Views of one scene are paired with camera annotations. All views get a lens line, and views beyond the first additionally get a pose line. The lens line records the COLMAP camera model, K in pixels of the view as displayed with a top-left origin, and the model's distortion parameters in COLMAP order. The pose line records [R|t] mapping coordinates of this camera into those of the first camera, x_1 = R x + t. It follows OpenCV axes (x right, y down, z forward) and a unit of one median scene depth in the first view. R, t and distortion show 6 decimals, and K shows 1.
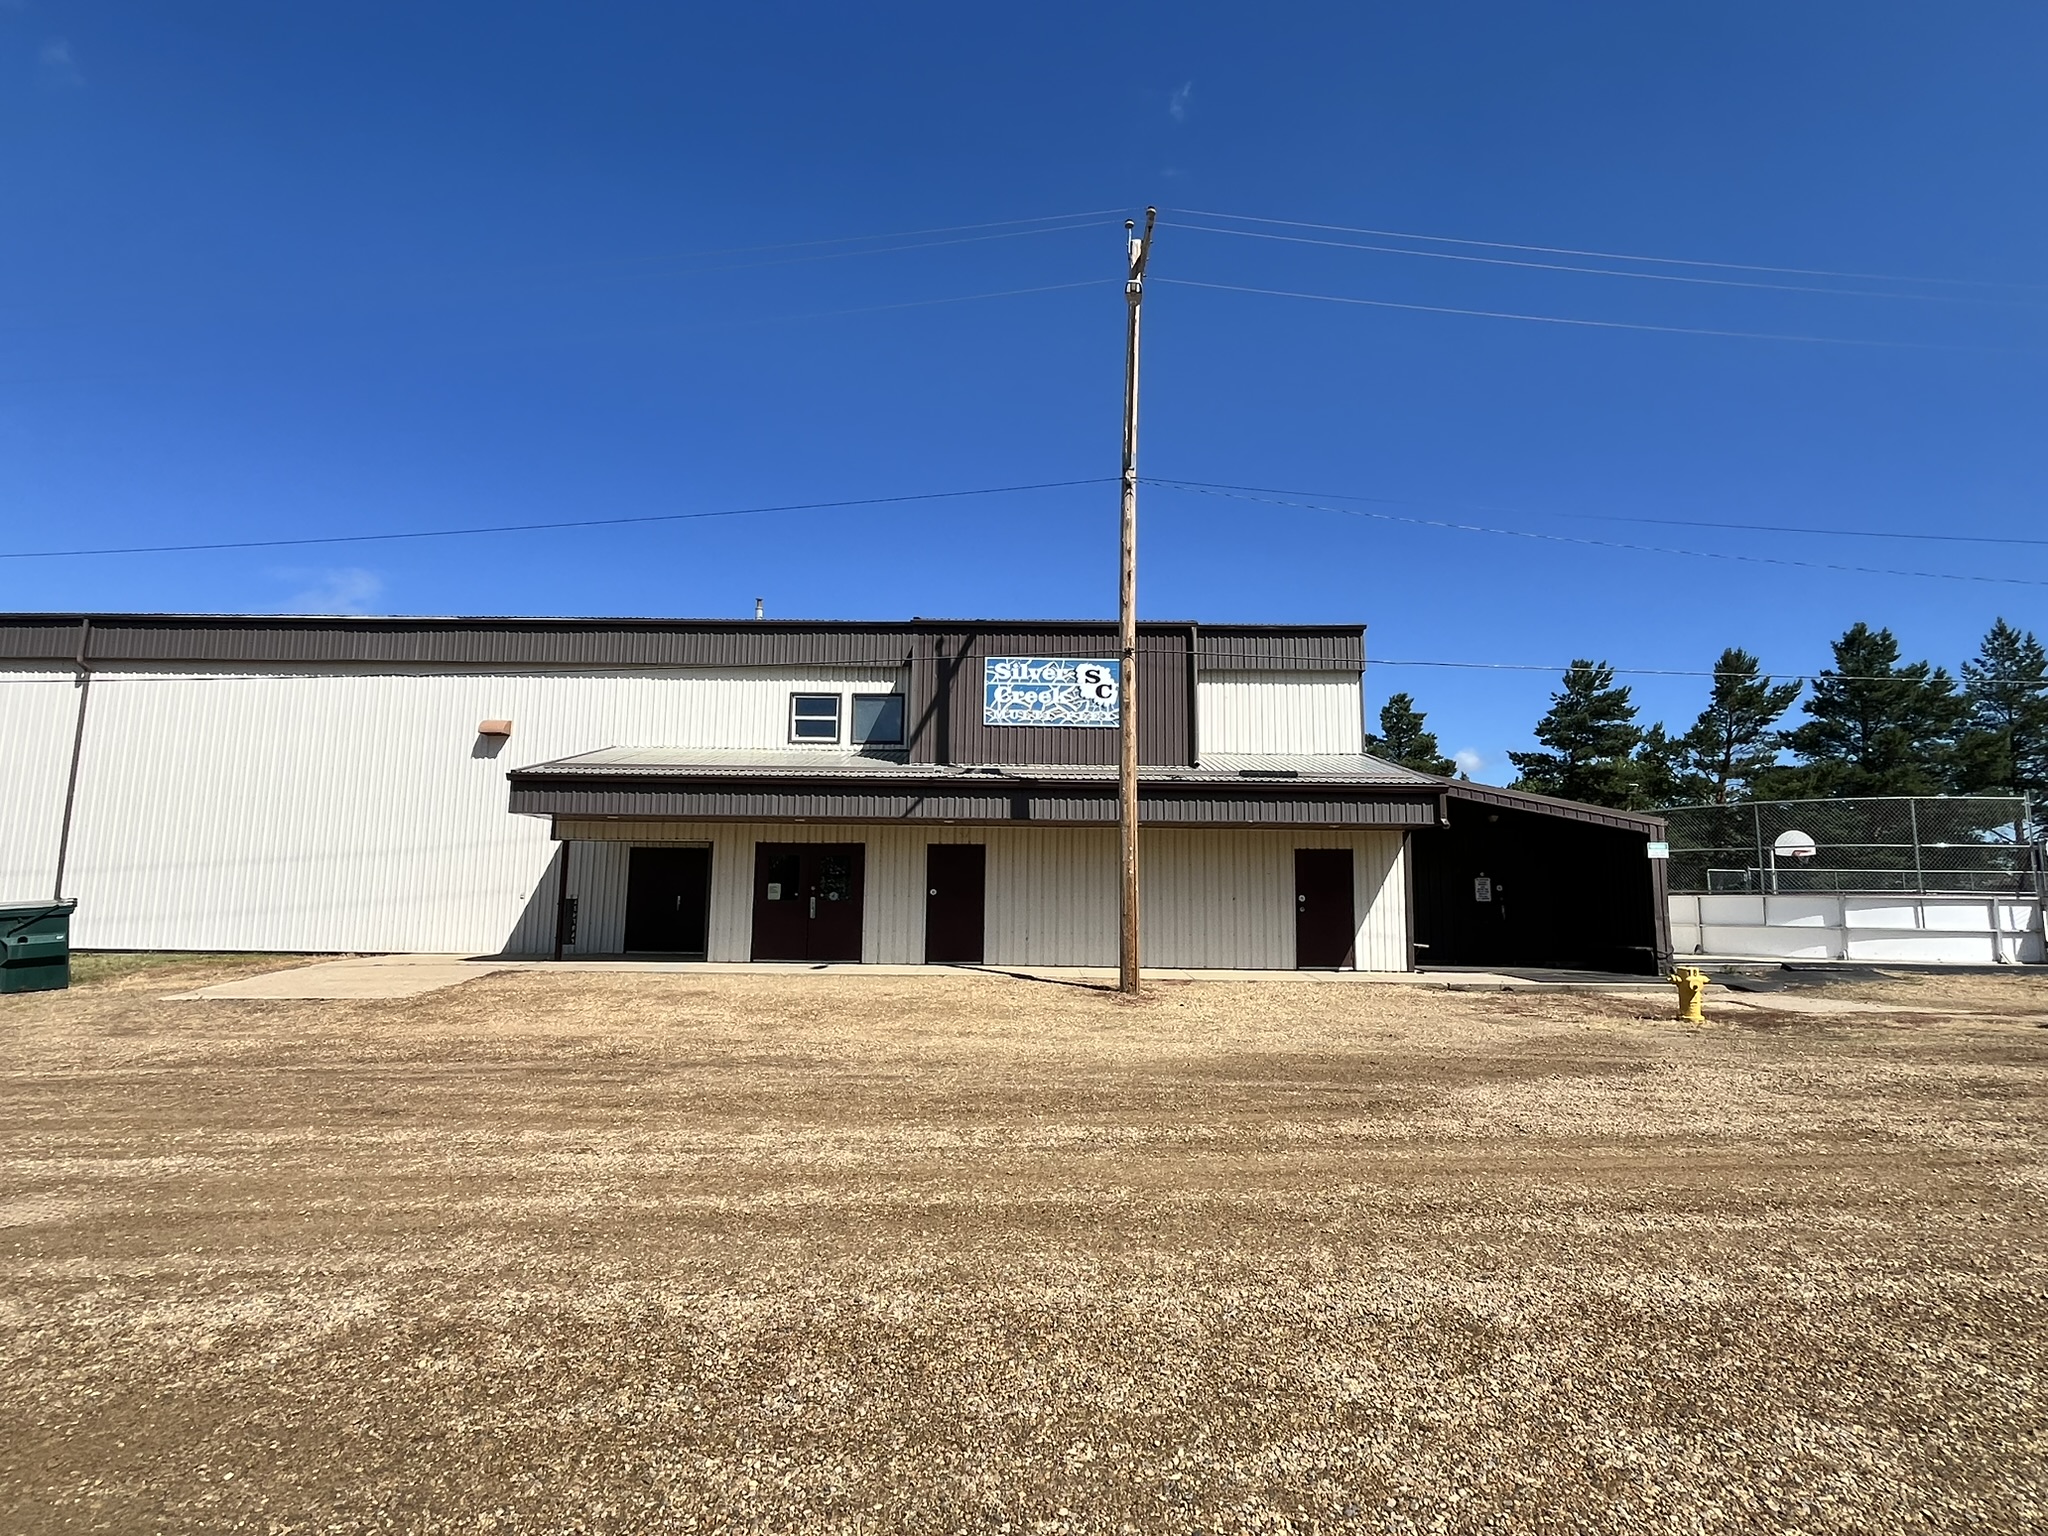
lens RADIAL K [[1030.9, 0, 1027.8], [0, 1030.9, 765.3], [0, 0, 1]] dist [-0.006777, -0.001179]
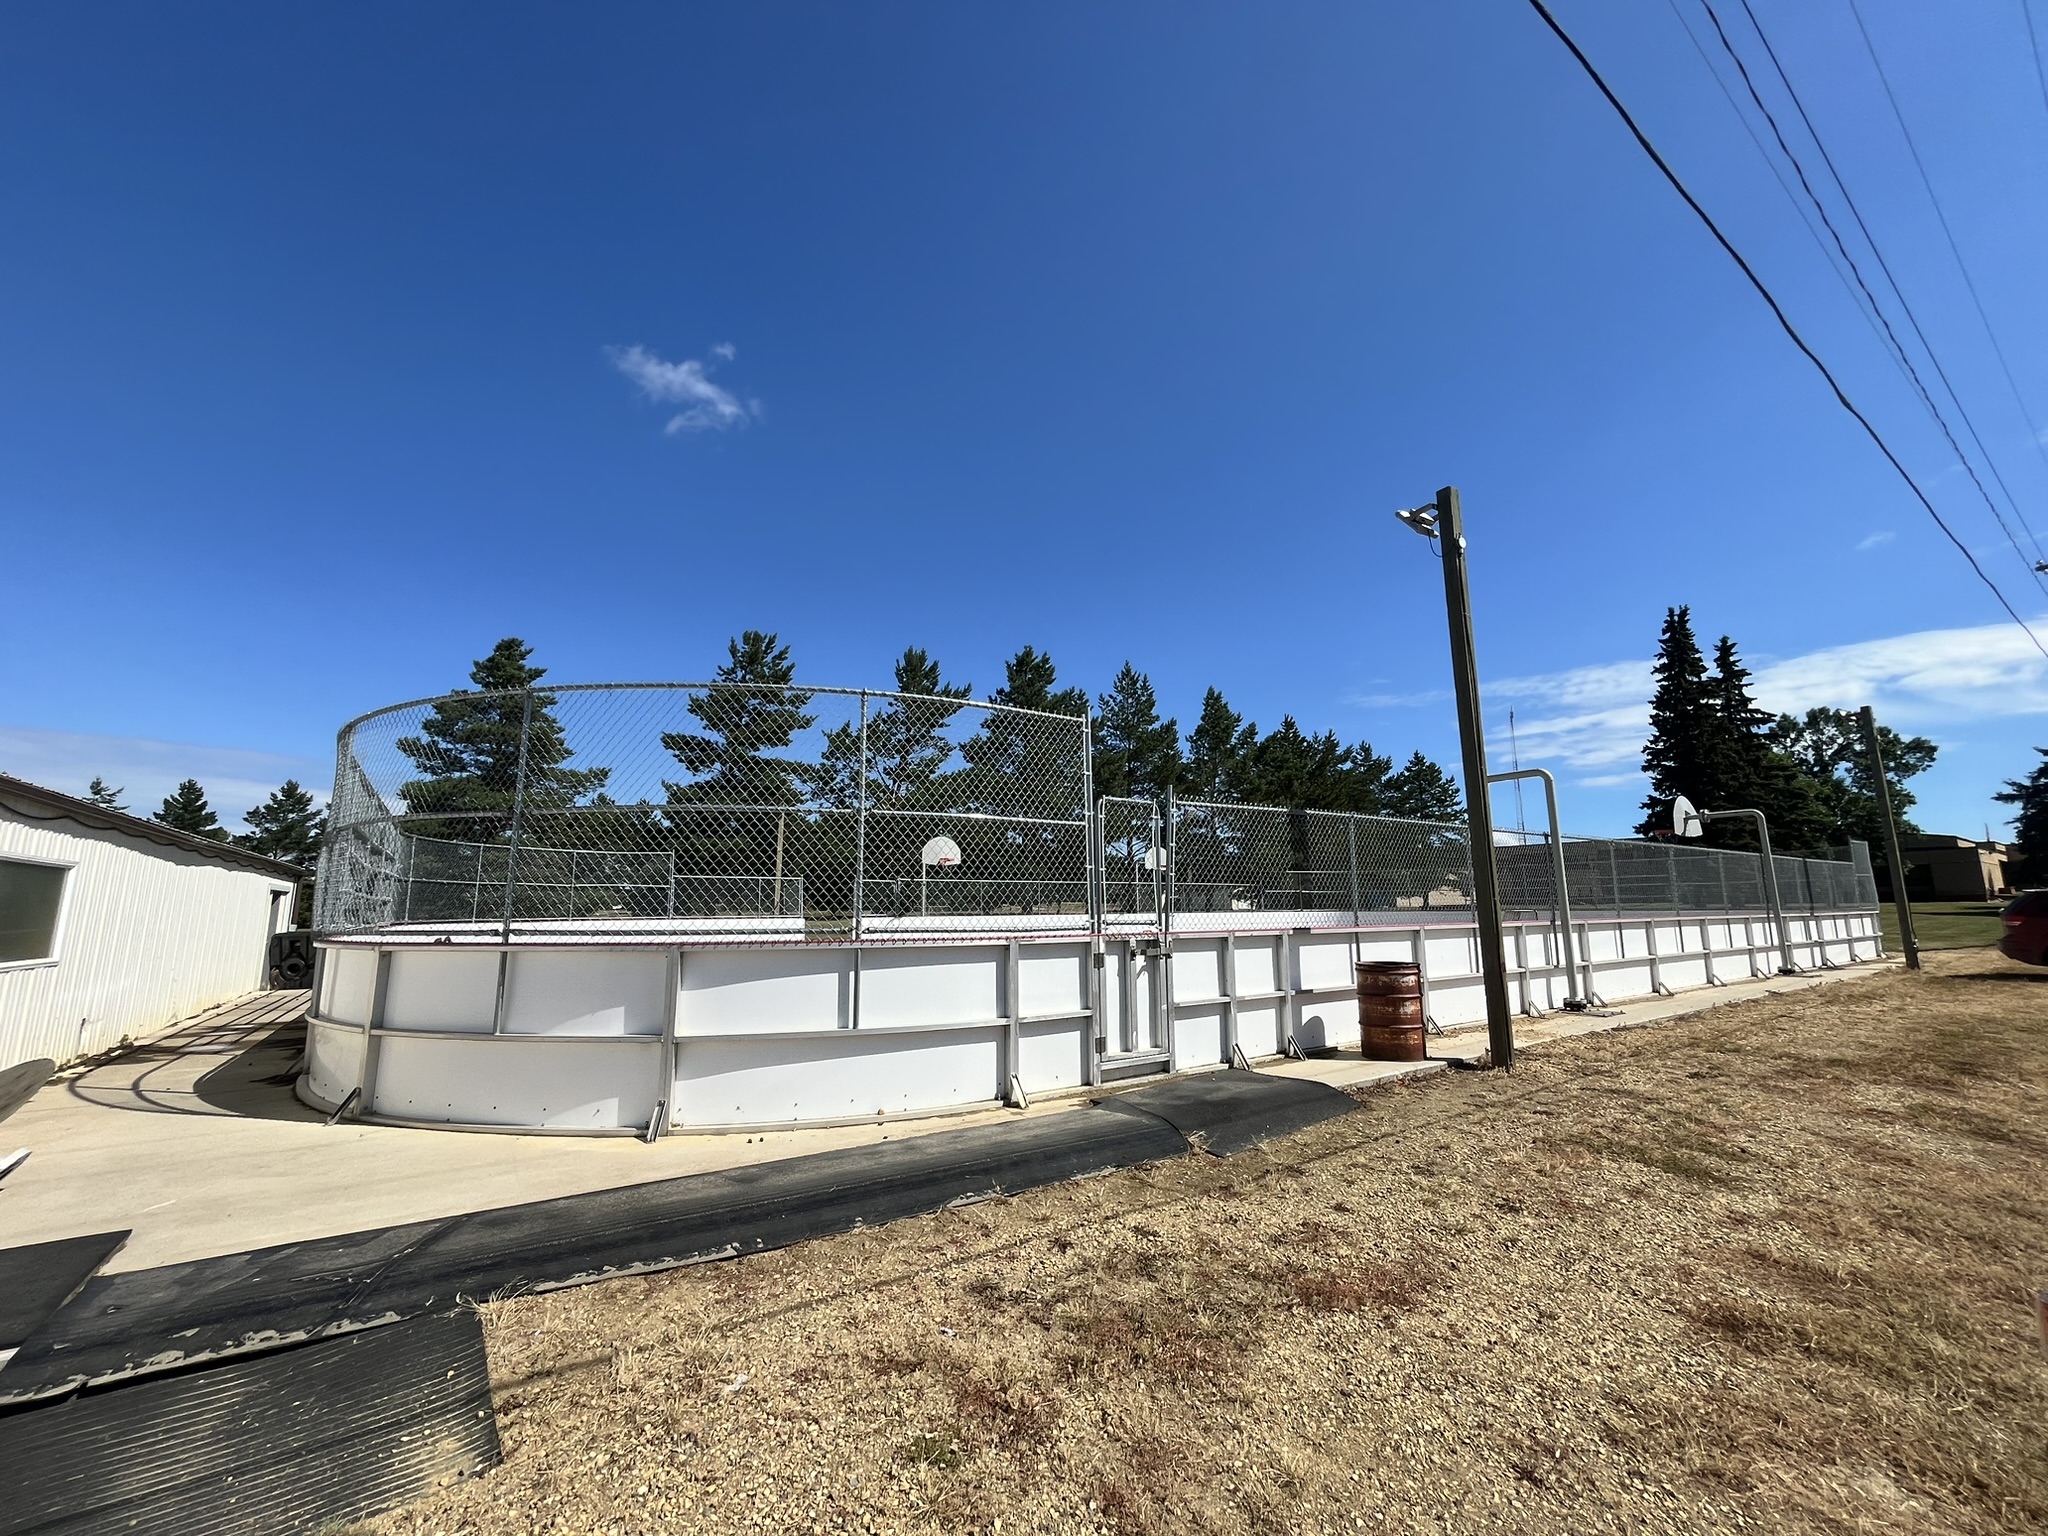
lens RADIAL K [[823.5, 0, 1022.0], [0, 823.5, 765.7], [0, 0, 1]] dist [0.001457, 0.000047]
pose [[0.812274, 0.079885, 0.577780, 0.343002], [-0.056936, 0.996705, -0.057764, 0.035108], [-0.580491, 0.014023, 0.814146, 0.330691]]
